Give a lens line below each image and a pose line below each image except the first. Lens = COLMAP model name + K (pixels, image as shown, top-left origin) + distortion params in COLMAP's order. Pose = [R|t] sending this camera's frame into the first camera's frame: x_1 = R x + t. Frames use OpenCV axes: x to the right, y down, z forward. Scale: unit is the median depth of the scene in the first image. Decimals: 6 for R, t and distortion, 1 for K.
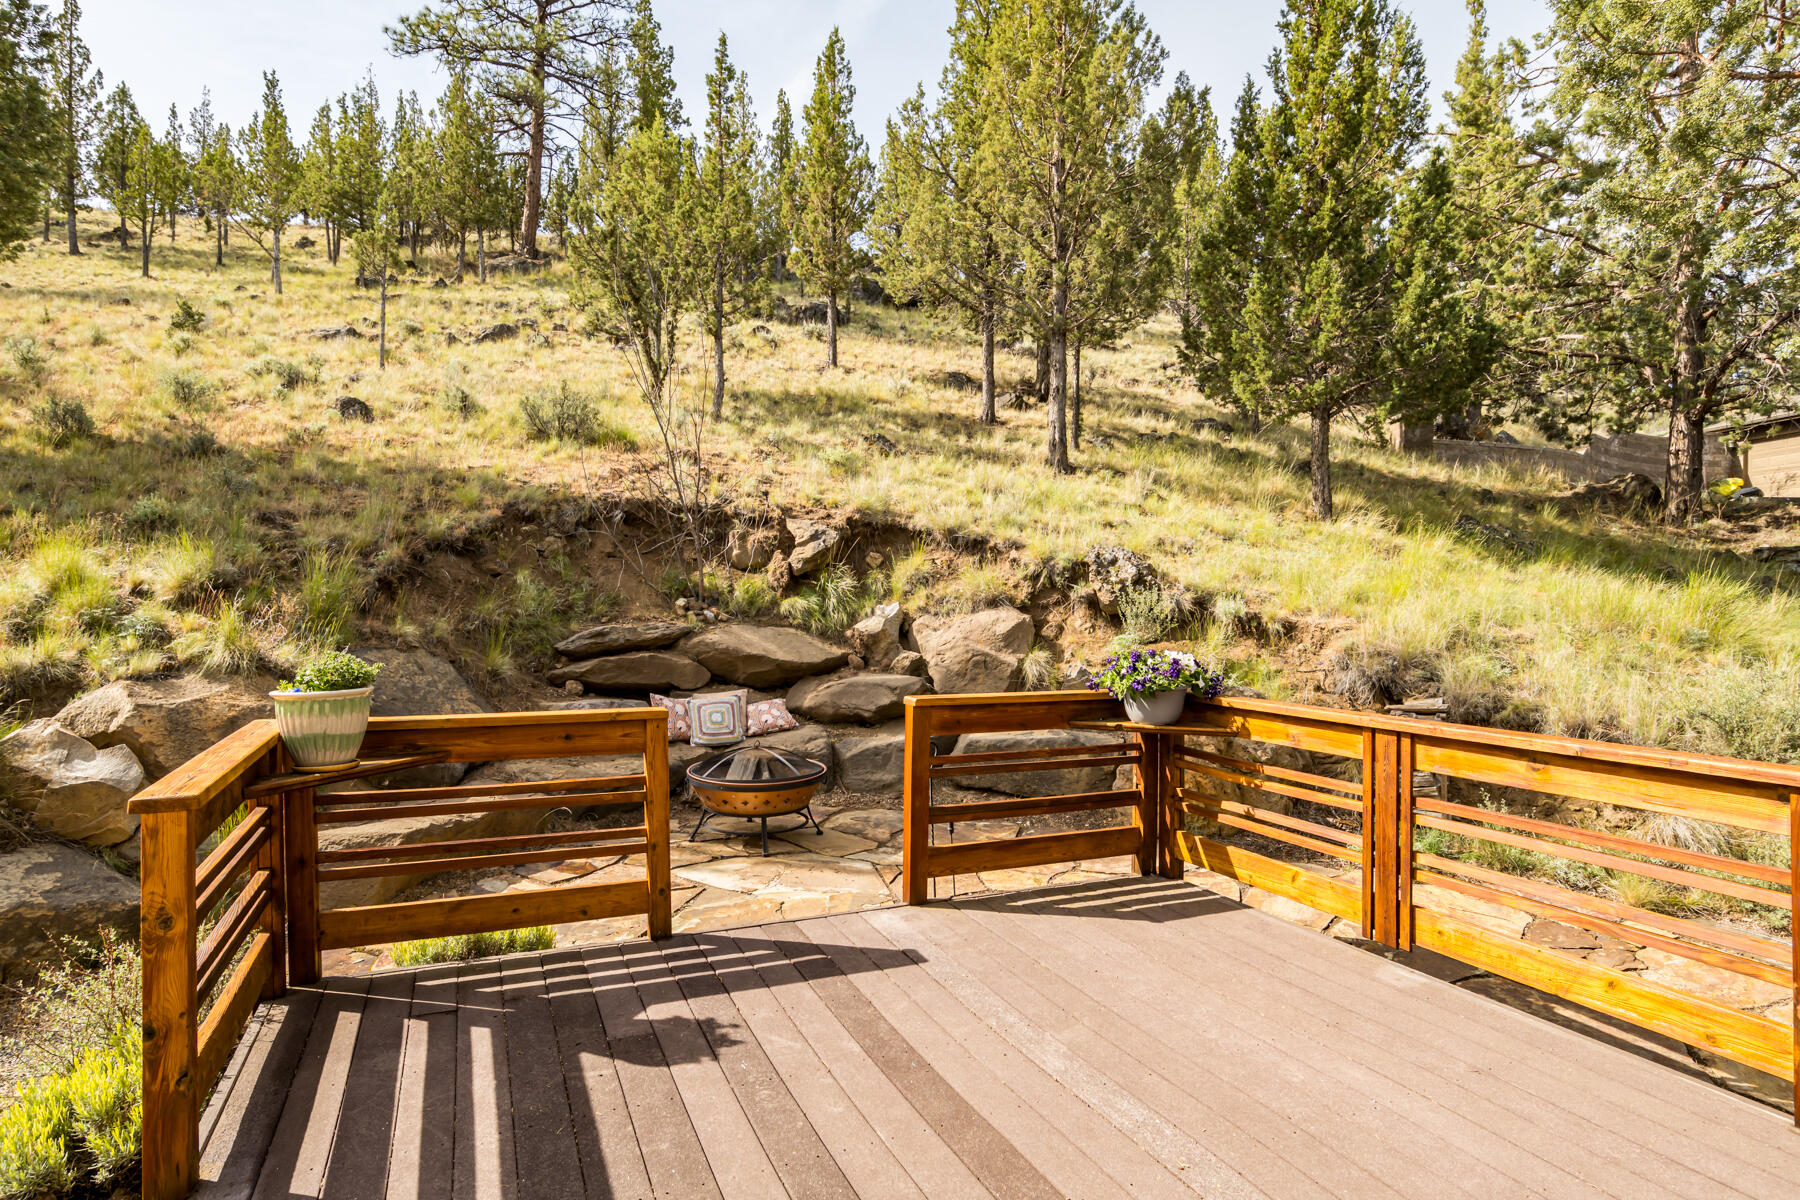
lens RADIAL K [[925.9, 0, 917.0], [0, 925.9, 600.3], [0, 0, 1]] dist [-0.020011, 0.008500]
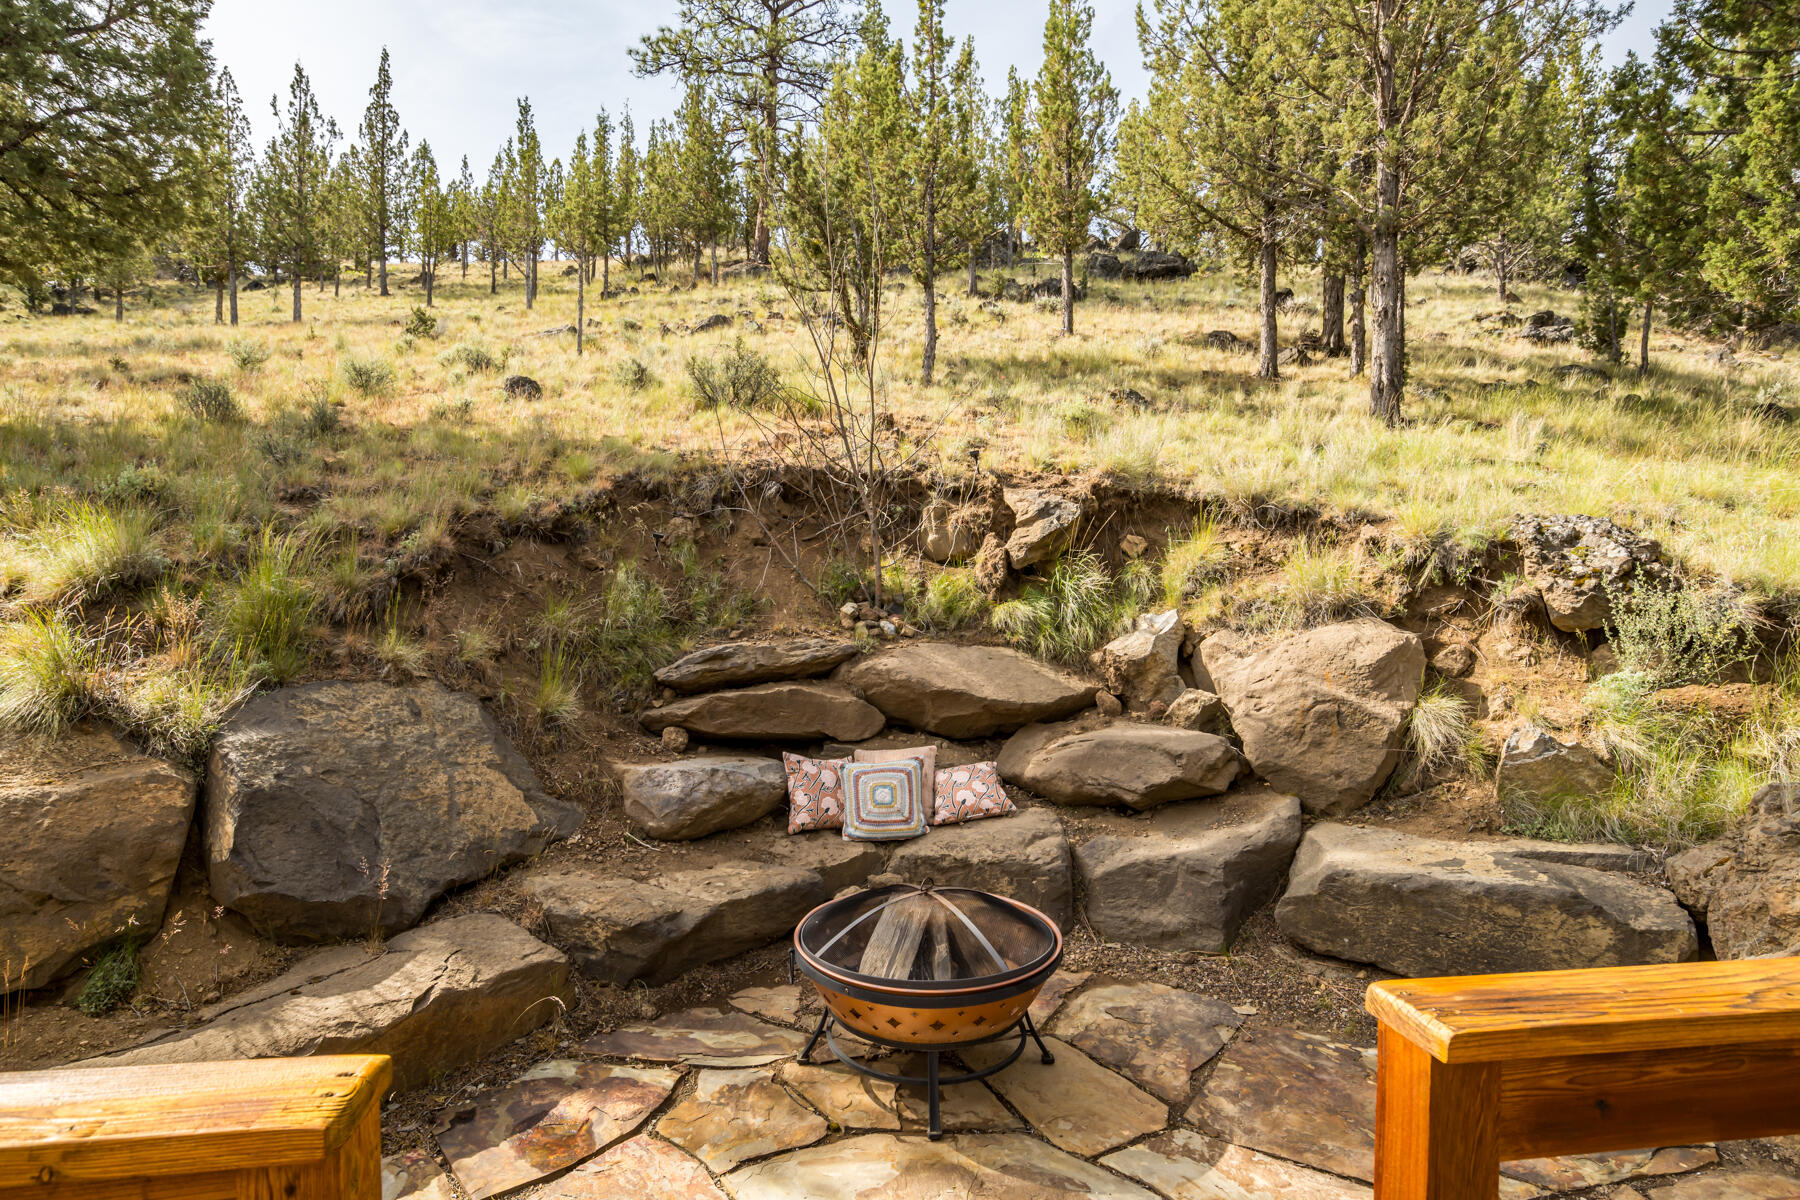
lens RADIAL K [[925.9, 0, 912.7], [0, 925.9, 604.4], [0, 0, 1]] dist [-0.020011, 0.008500]
pose [[0.967447, 0.001775, -0.253066, -0.025481], [-0.001910, 0.999998, -0.000289, -0.000743], [0.253065, 0.000763, 0.967449, 0.253743]]
